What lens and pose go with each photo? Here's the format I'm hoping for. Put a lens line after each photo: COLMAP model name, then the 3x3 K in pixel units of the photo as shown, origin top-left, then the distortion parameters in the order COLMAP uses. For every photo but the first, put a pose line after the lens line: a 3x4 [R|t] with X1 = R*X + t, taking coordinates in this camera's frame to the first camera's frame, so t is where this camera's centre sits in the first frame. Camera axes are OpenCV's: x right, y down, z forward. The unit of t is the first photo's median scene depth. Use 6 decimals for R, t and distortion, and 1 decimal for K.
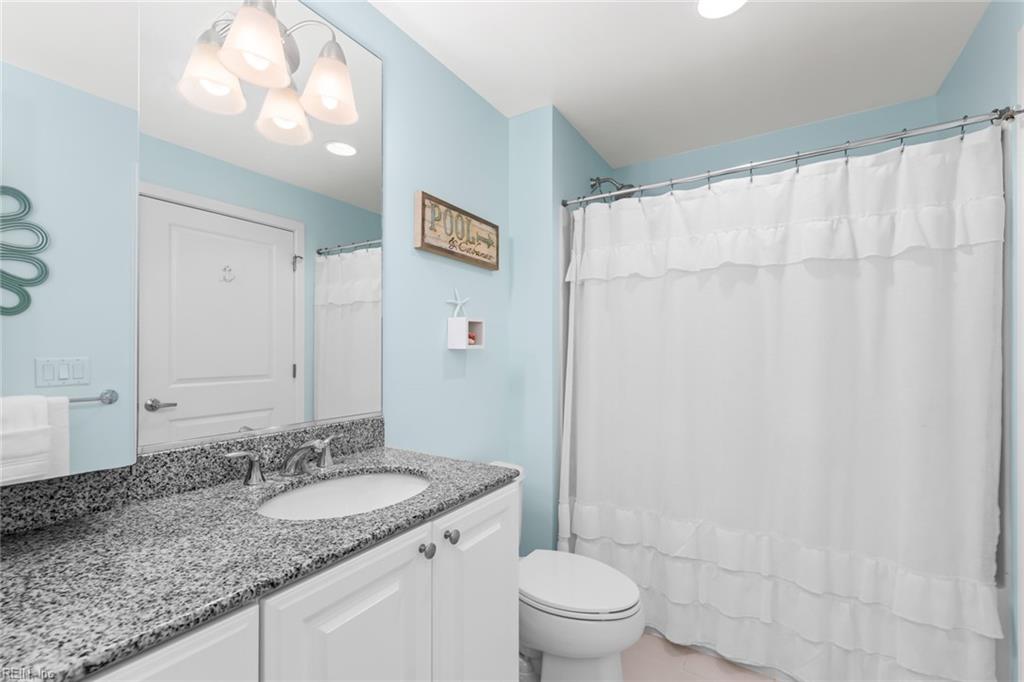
lens RADIAL K [[455.1, 0, 514.0], [0, 455.1, 352.5], [0, 0, 1]] dist [0.000020, 0.000180]
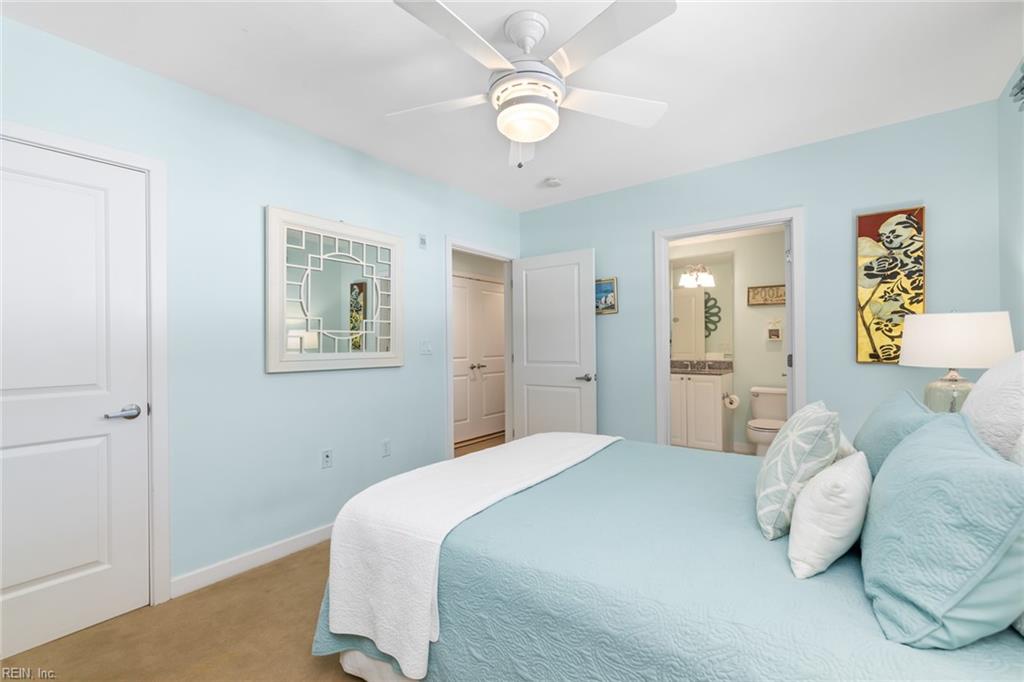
lens RADIAL K [[455.1, 0, 514.0], [0, 455.1, 352.5], [0, 0, 1]] dist [0.000020, 0.000180]
pose [[-0.121282, 0.018043, -0.992454, 2.735501], [0.010992, 0.999798, 0.016834, 0.006905], [0.992557, -0.008867, -0.121455, -0.155349]]
